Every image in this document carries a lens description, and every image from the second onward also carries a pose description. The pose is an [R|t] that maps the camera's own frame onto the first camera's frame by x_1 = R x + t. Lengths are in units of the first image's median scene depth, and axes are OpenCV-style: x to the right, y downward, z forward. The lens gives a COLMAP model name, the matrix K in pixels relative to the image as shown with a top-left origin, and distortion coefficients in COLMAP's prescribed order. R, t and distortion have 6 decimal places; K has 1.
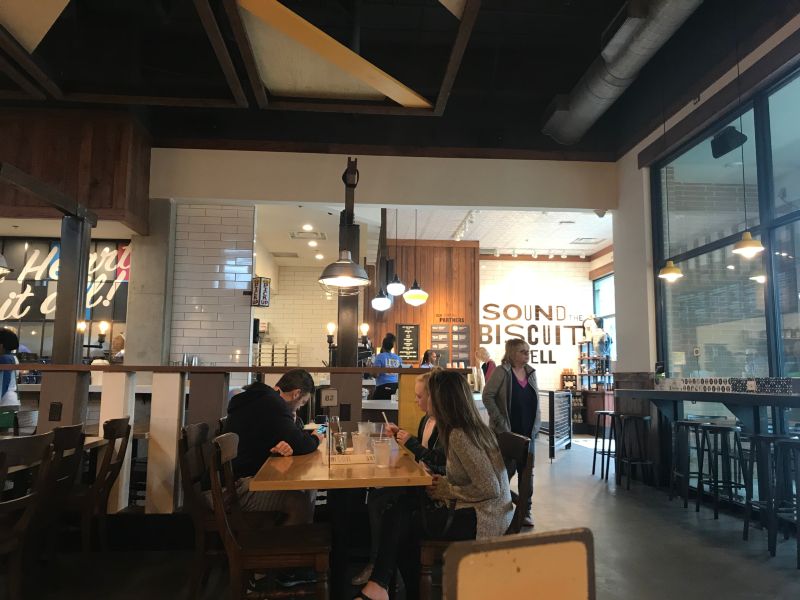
lens RADIAL K [[655.9, 0, 400.0], [0, 655.9, 300.0], [0, 0, 1]] dist [0.046346, -0.067483]
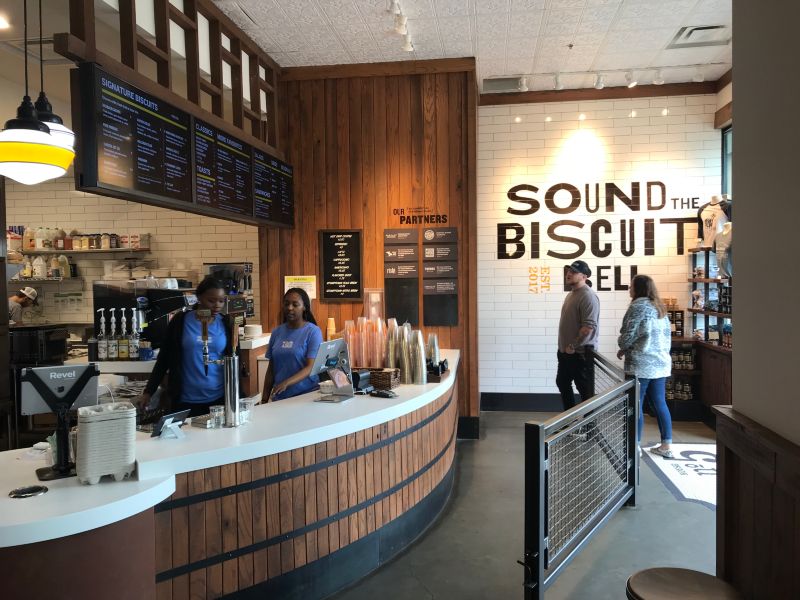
lens RADIAL K [[656.8, 0, 403.3], [0, 656.8, 295.5], [0, 0, 1]] dist [0.014018, -0.002817]
pose [[0.980162, -0.020403, -0.197147, 0.166579], [0.049677, 0.988227, 0.144708, 0.014241], [0.191873, -0.151631, 0.969635, 0.484684]]
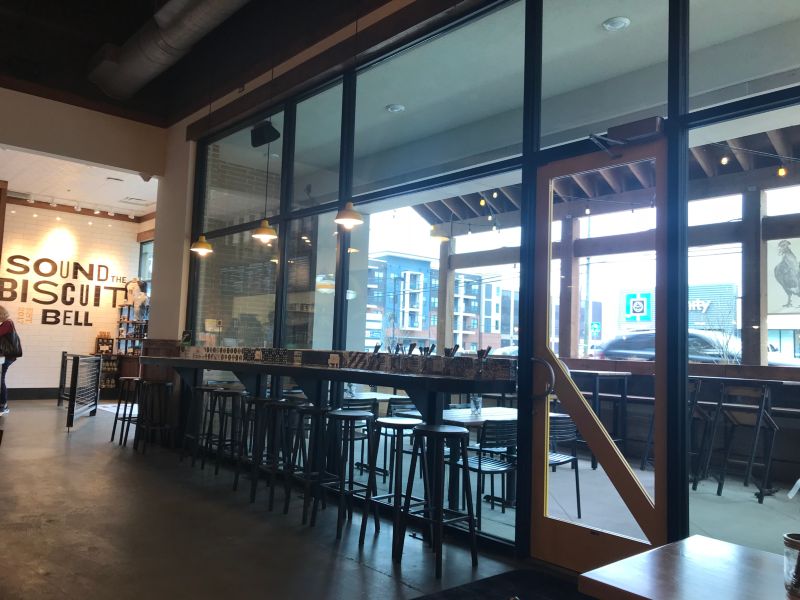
lens RADIAL K [[655.9, 0, 400.0], [0, 655.9, 300.0], [0, 0, 1]] dist [0.046346, -0.067483]
pose [[0.795774, 0.064170, 0.602184, 0.017637], [-0.098466, 0.994848, 0.024107, -0.007522], [-0.597535, -0.078478, 0.797993, -0.018949]]
